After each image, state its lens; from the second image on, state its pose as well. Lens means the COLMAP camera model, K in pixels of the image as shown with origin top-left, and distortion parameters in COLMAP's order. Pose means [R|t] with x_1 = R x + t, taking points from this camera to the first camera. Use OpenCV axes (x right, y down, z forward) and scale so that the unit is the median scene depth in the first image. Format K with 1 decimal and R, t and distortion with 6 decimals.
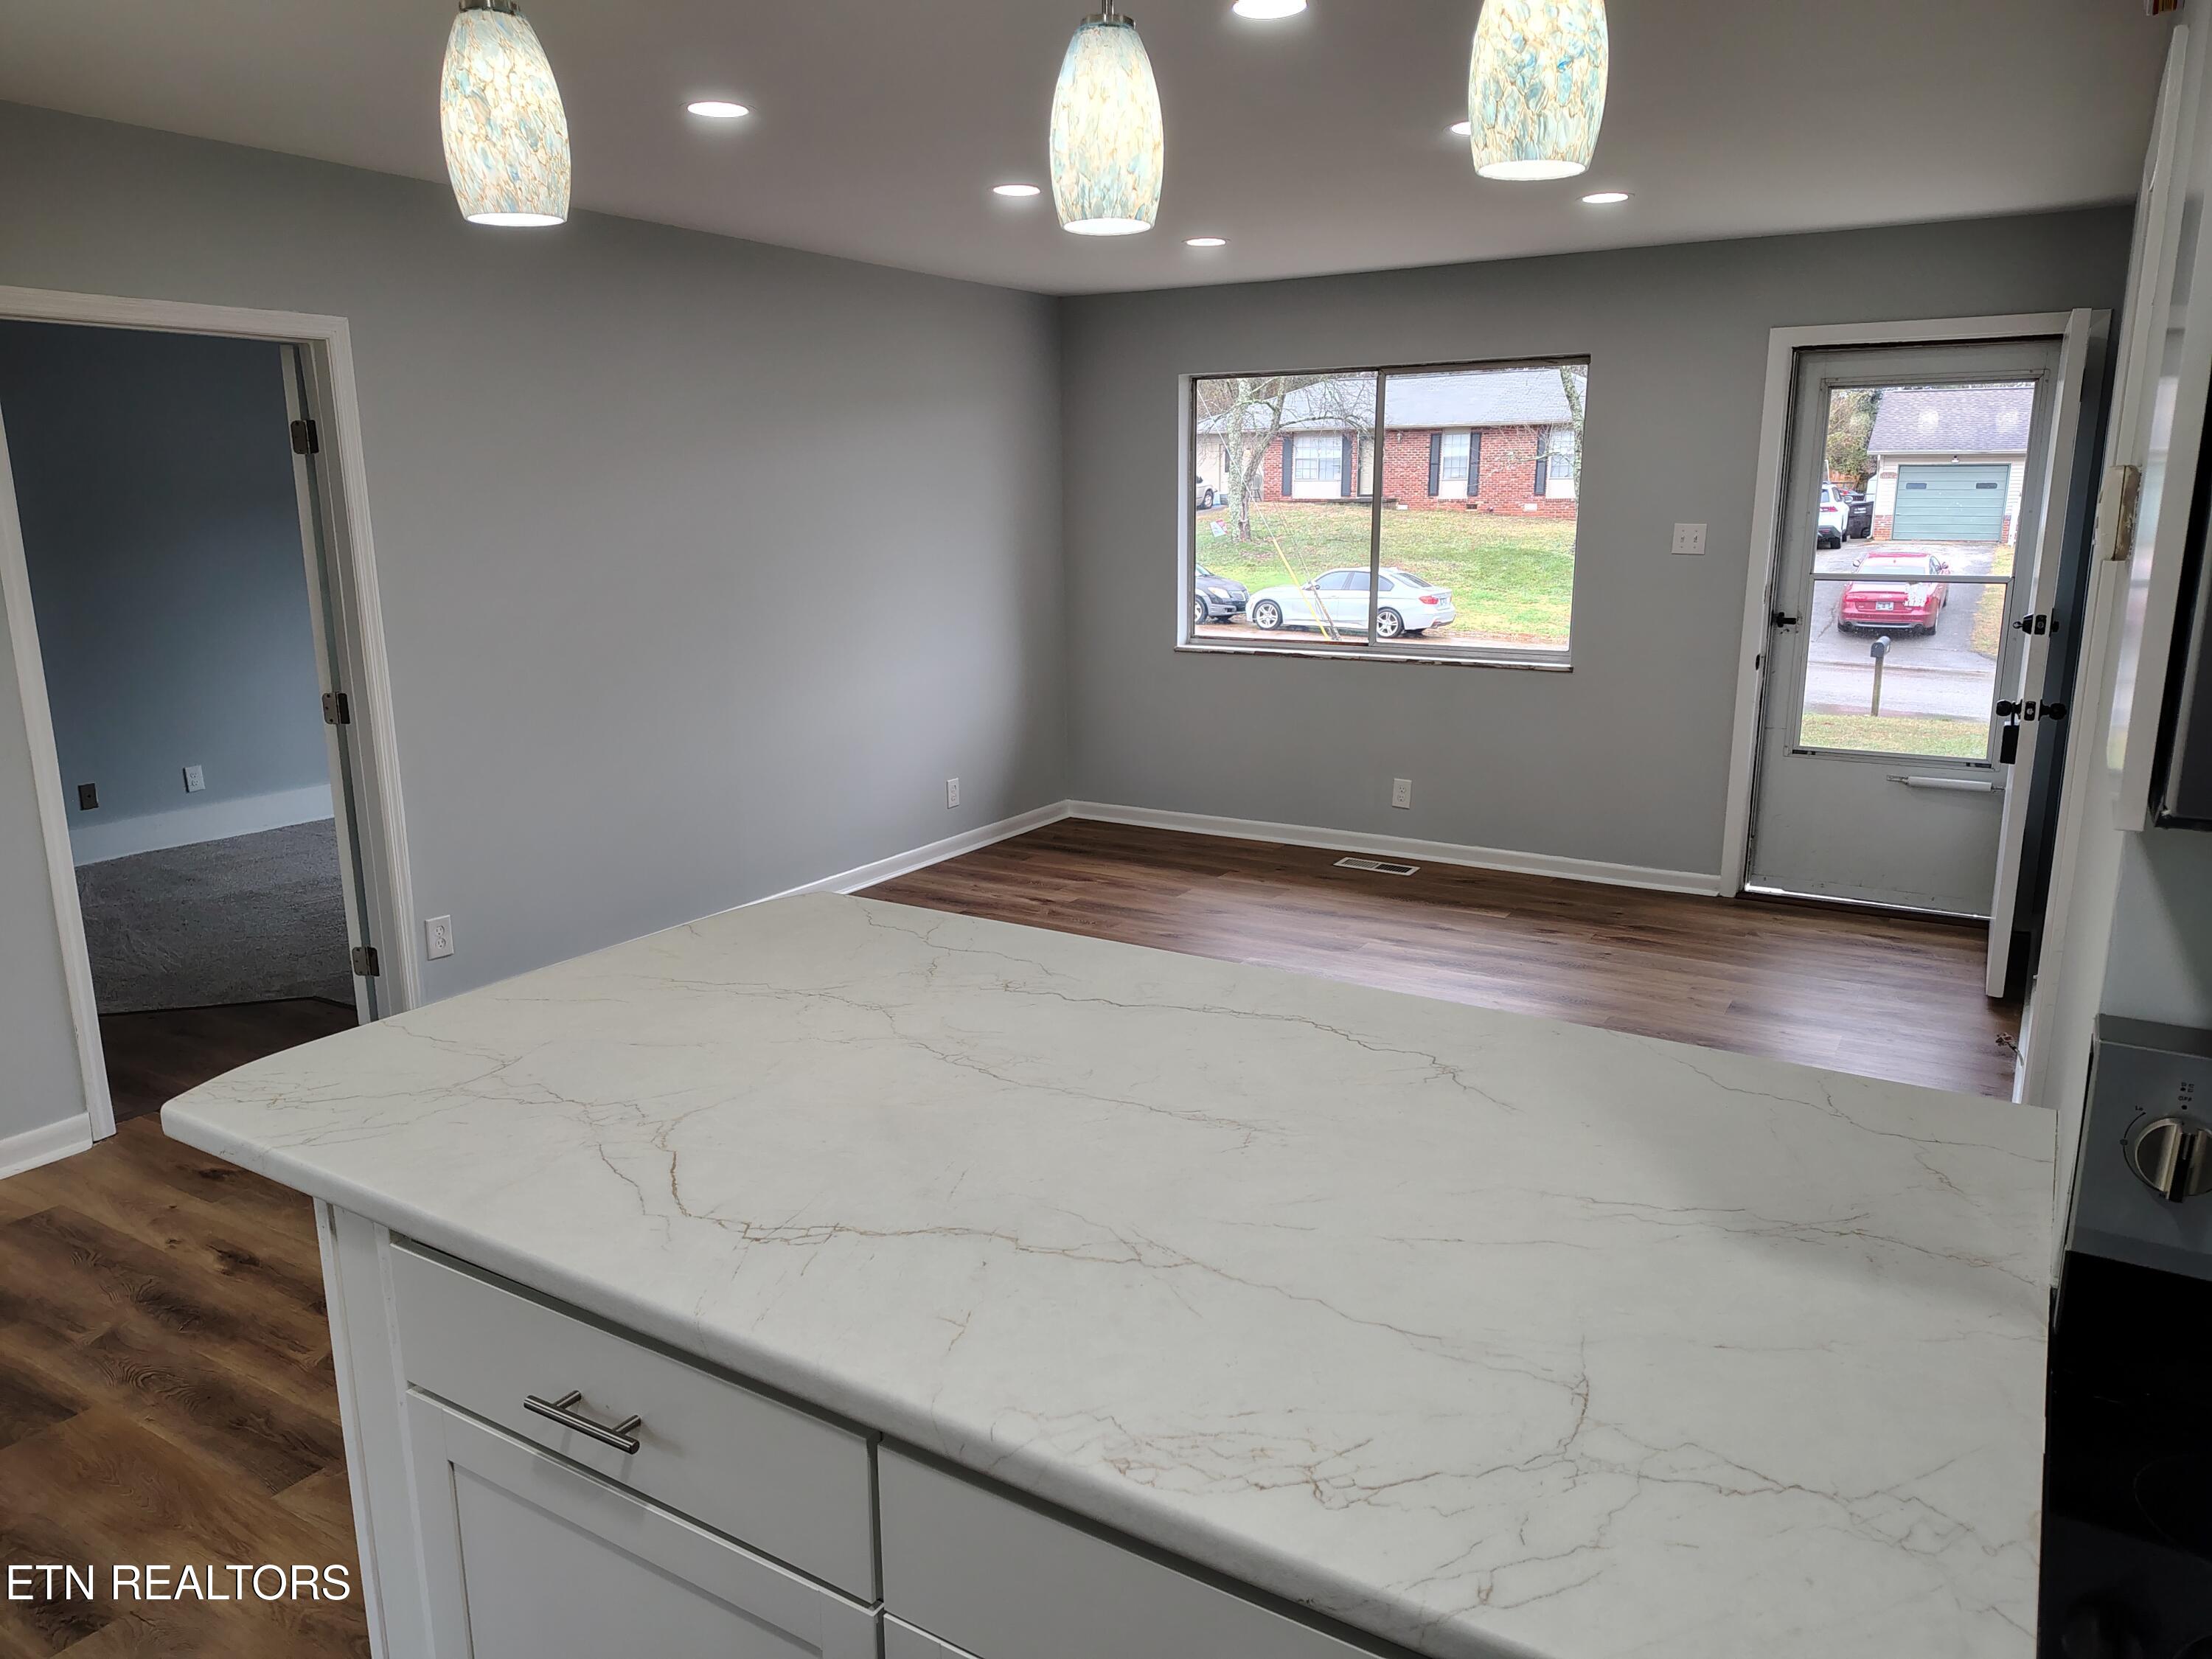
lens RADIAL K [[1516.1, 0, 1106.0], [0, 1516.1, 829.5], [0, 0, 1]] dist [0.004688, 0.000282]
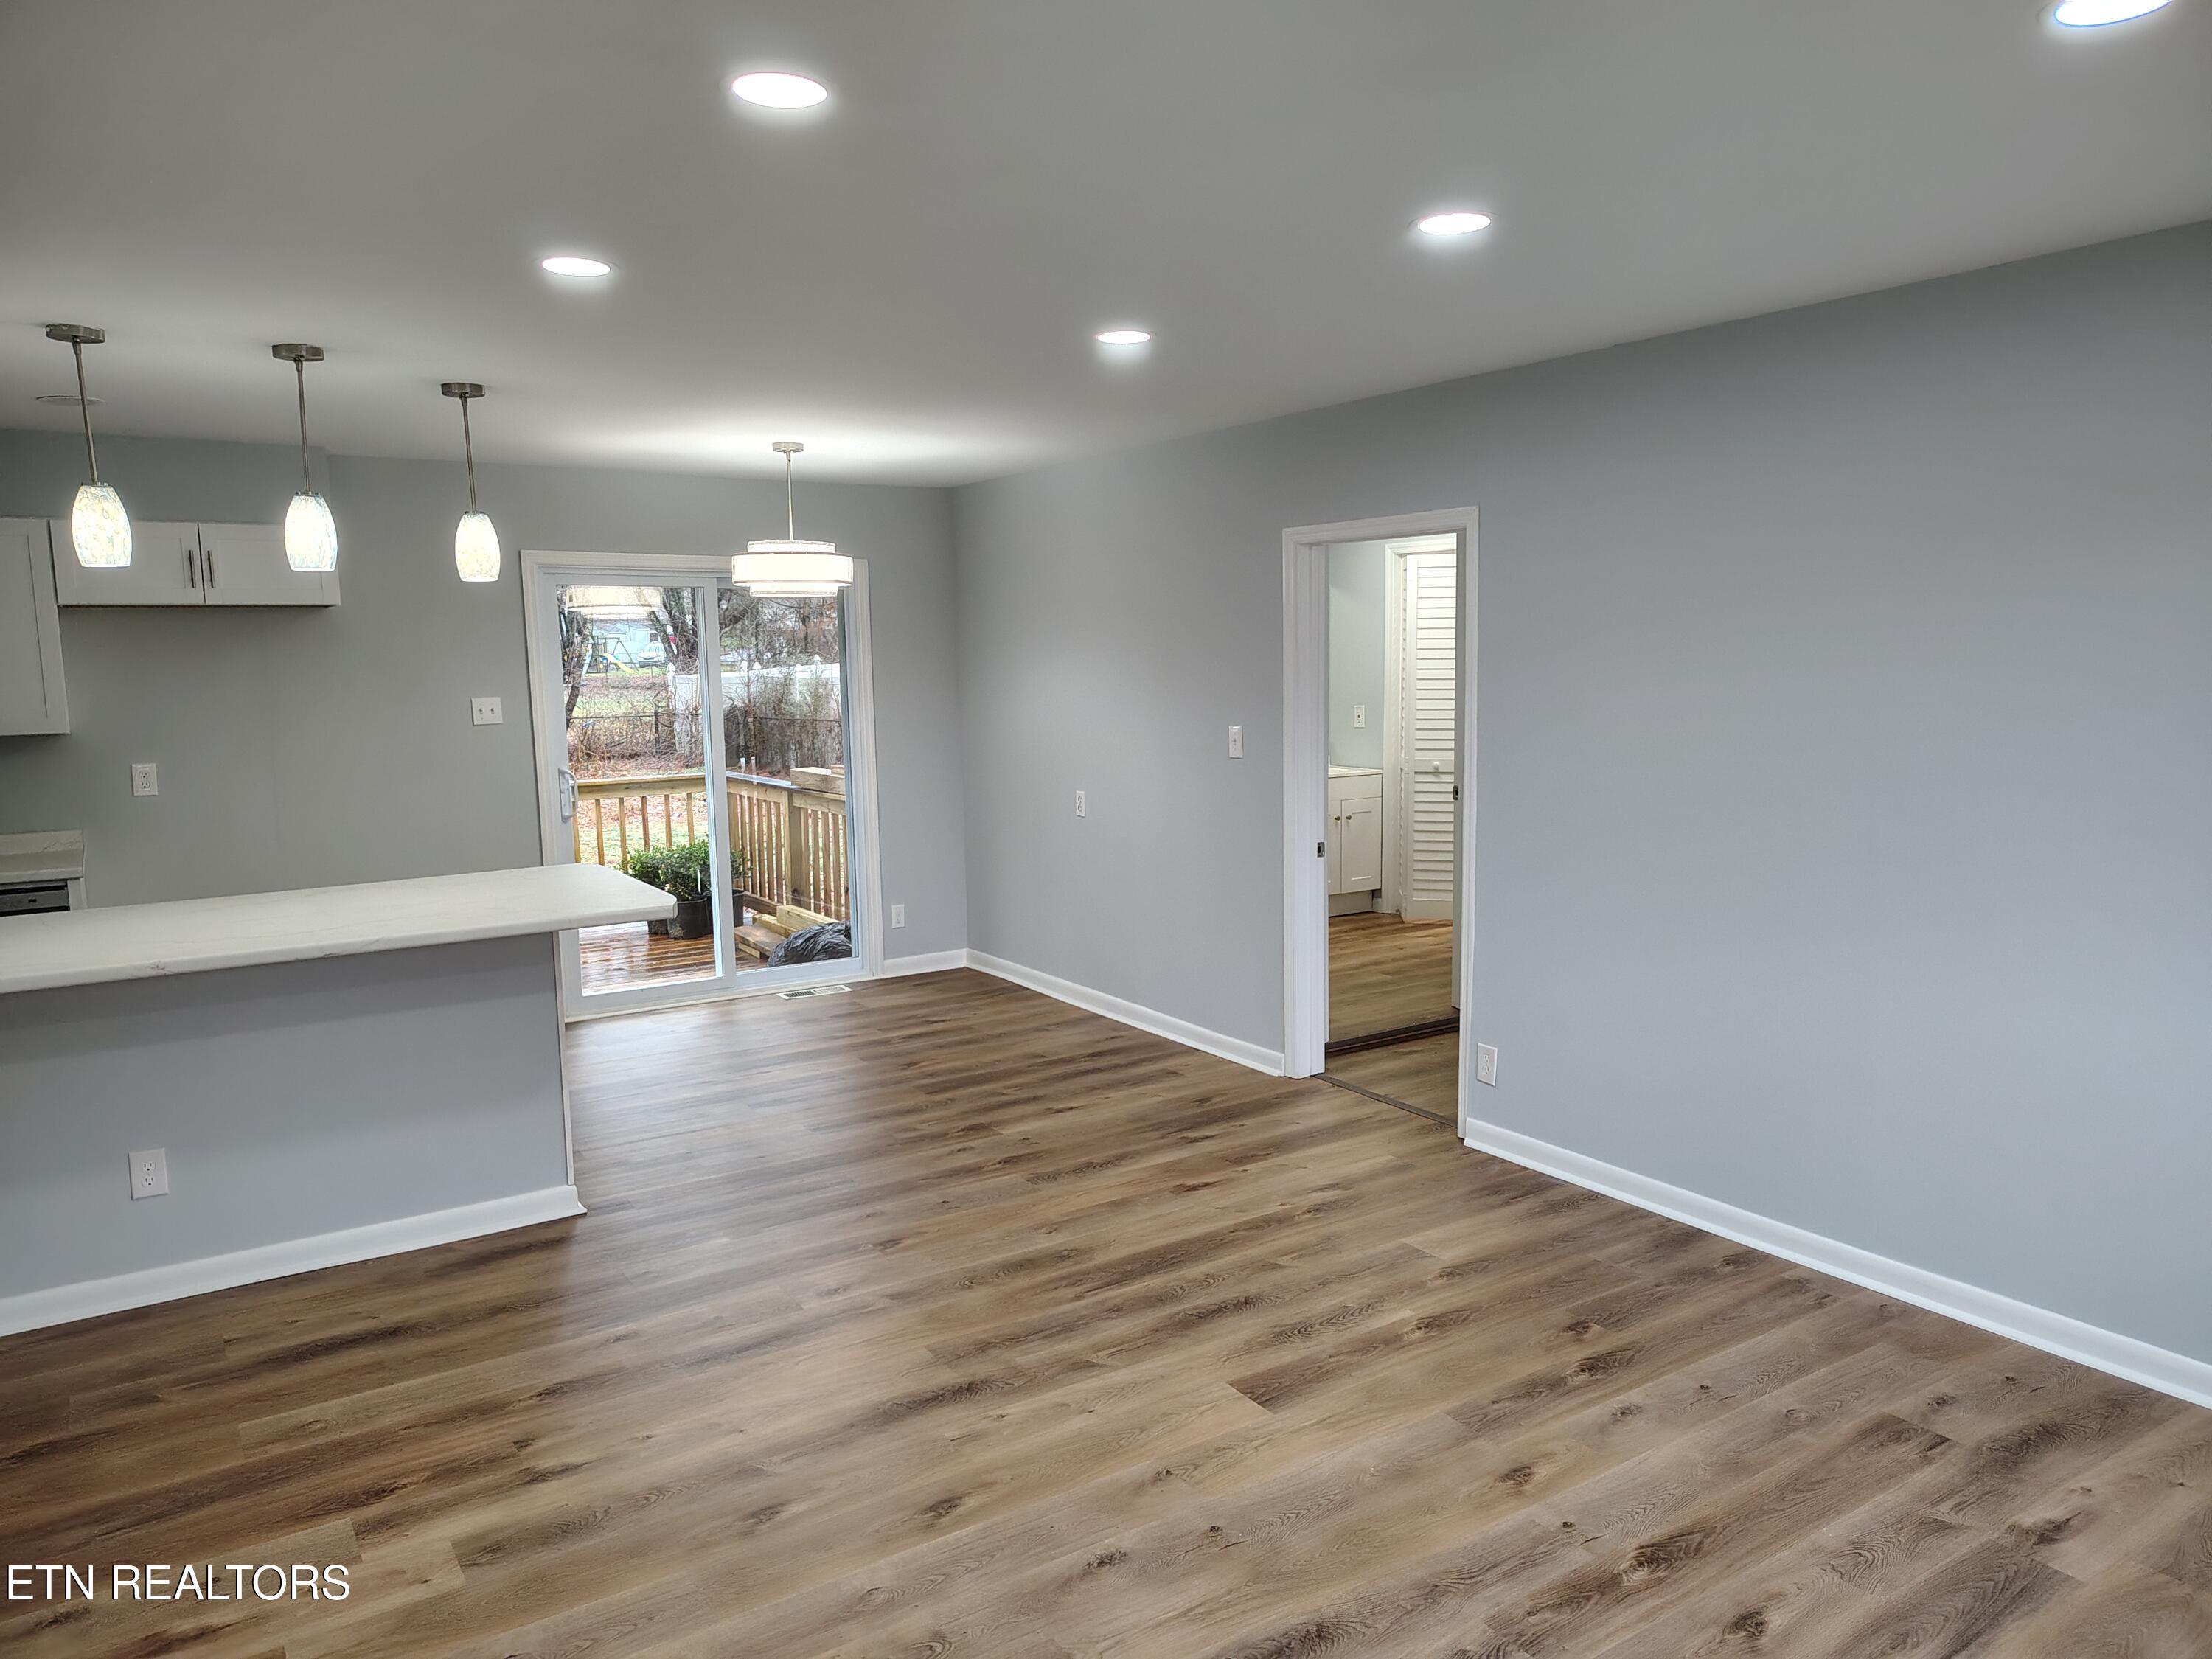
lens RADIAL K [[1516.1, 0, 1106.0], [0, 1516.1, 829.5], [0, 0, 1]] dist [0.004688, 0.000282]
pose [[-0.430642, 0.118738, -0.894678, 0.612750], [-0.182181, 0.959465, 0.215027, -0.268350], [0.883944, 0.255593, -0.391554, 1.140460]]
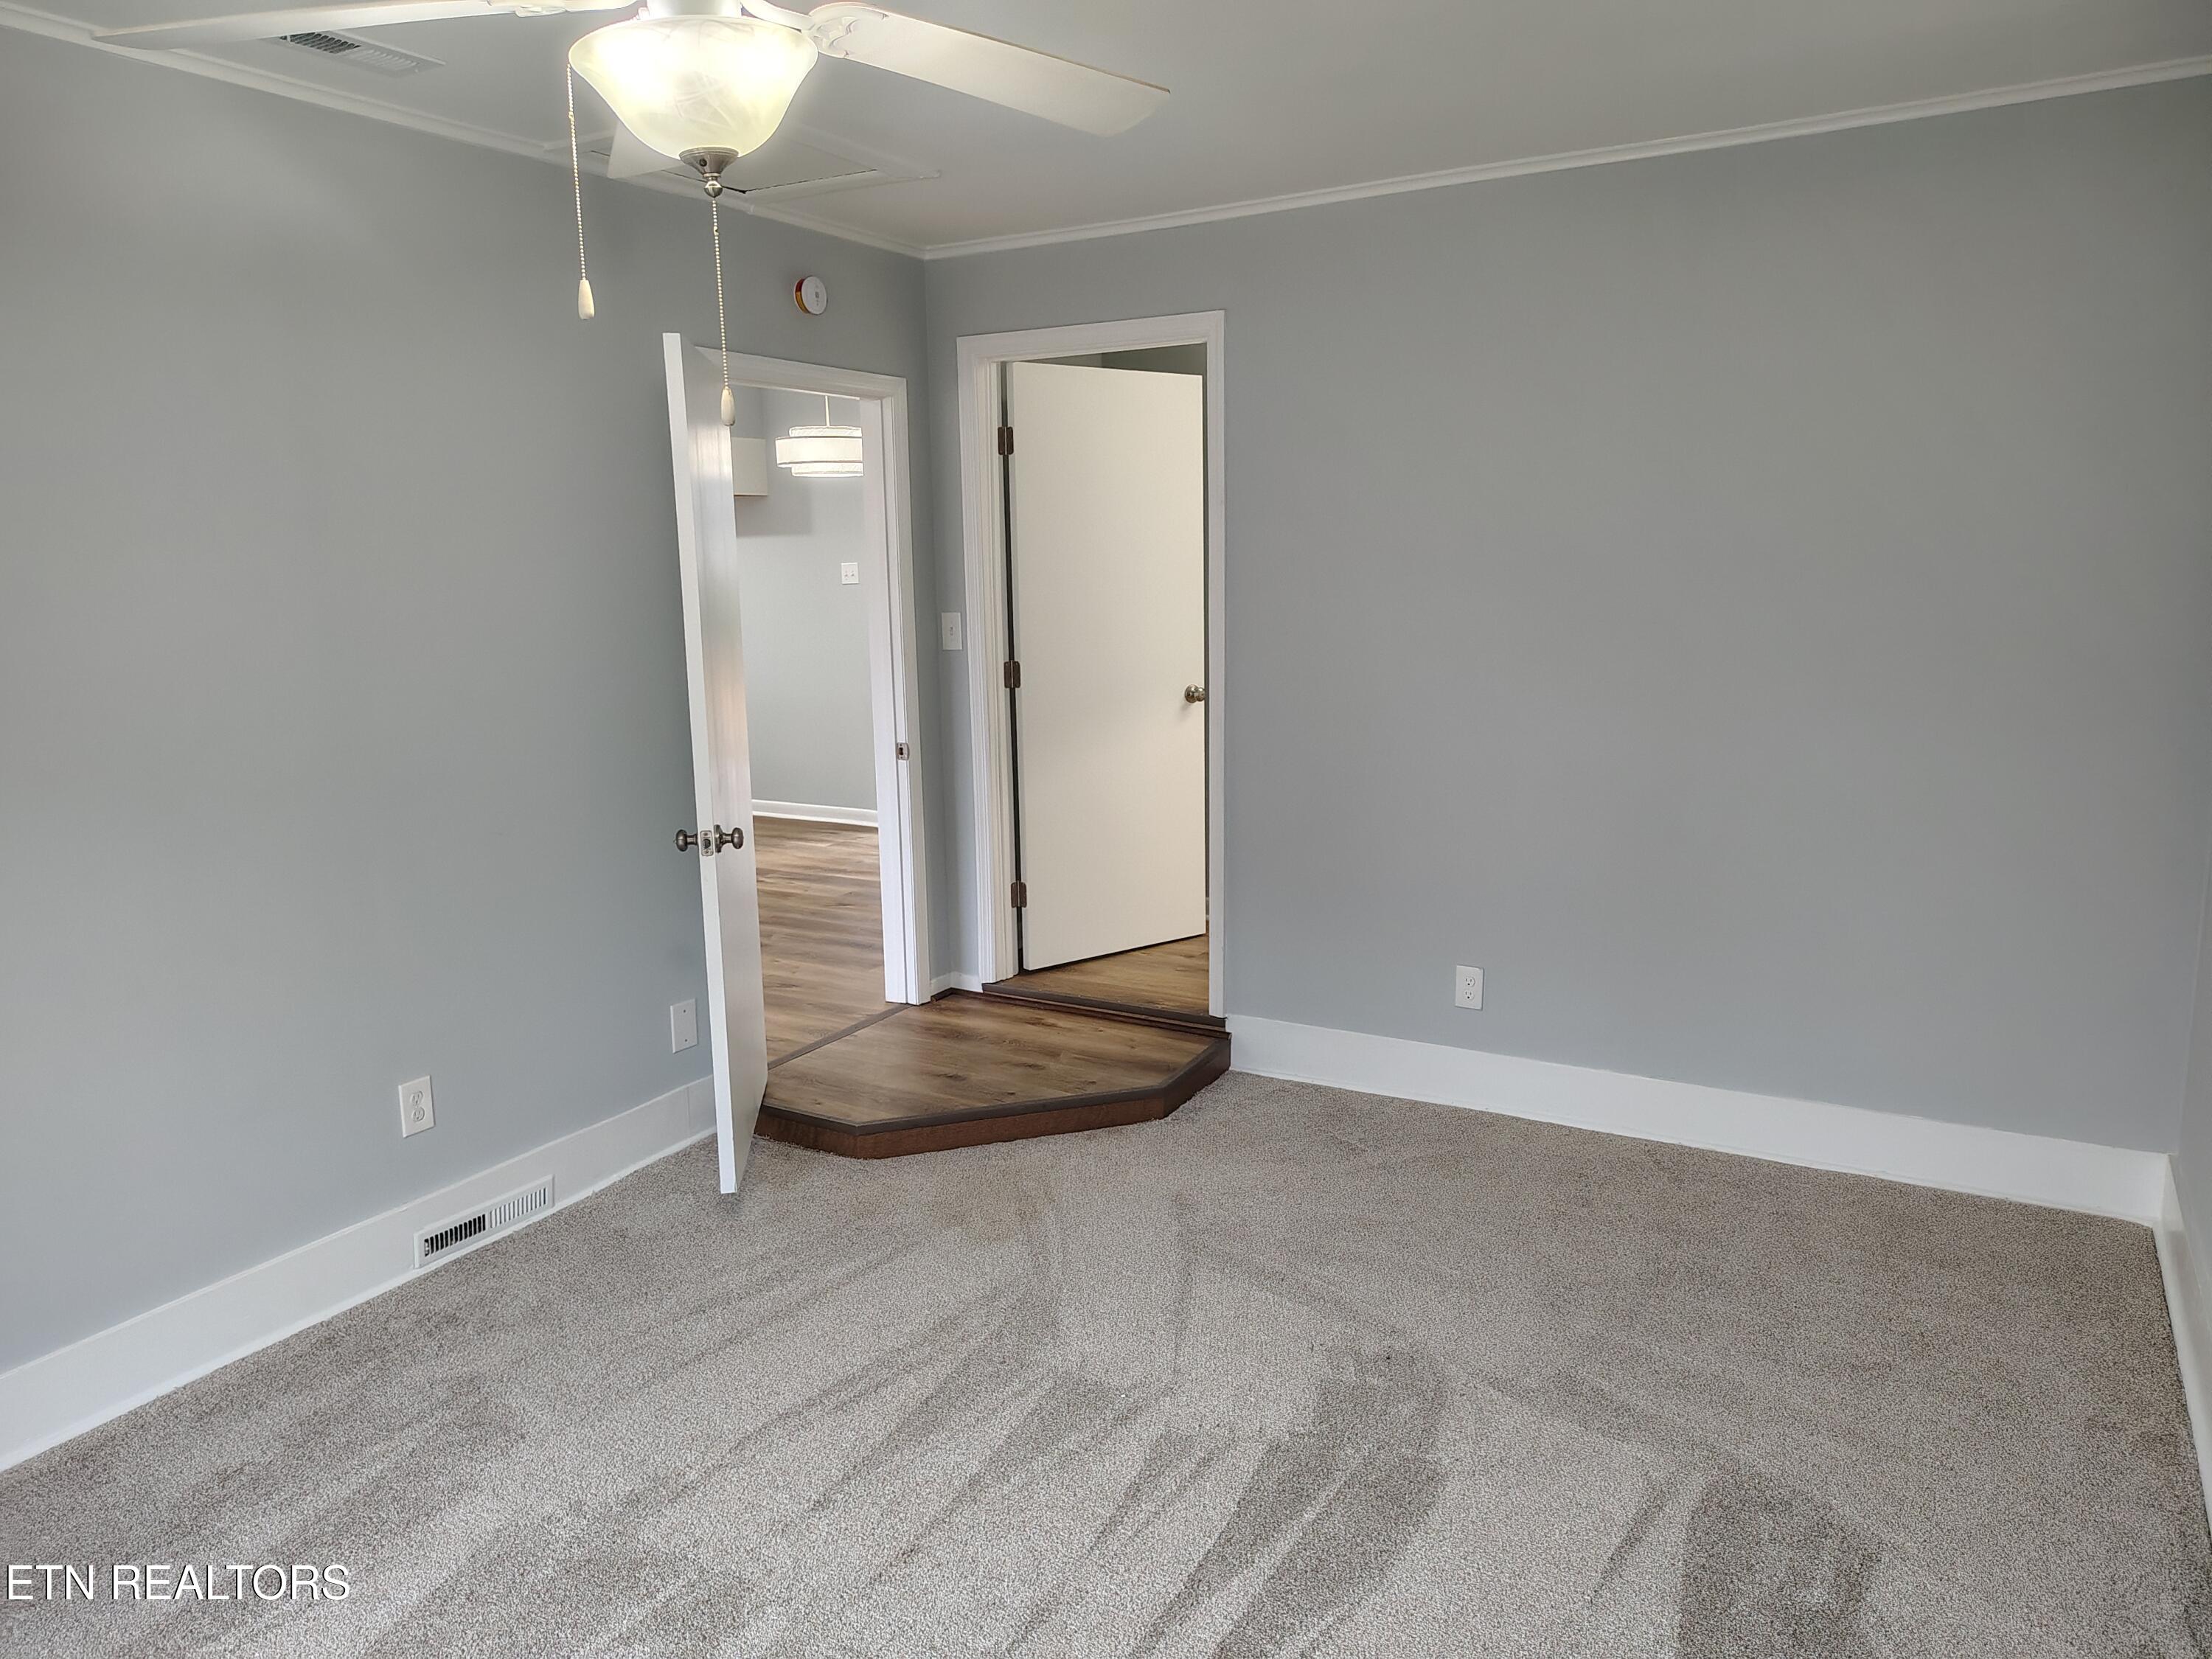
lens RADIAL K [[1516.1, 0, 1106.0], [0, 1516.1, 829.5], [0, 0, 1]] dist [0.004688, 0.000282]
pose [[-0.999499, 0.026373, -0.017504, -0.696306], [0.017434, 0.920225, 0.391002, -0.383617], [0.026420, 0.390501, -0.920223, 1.831026]]
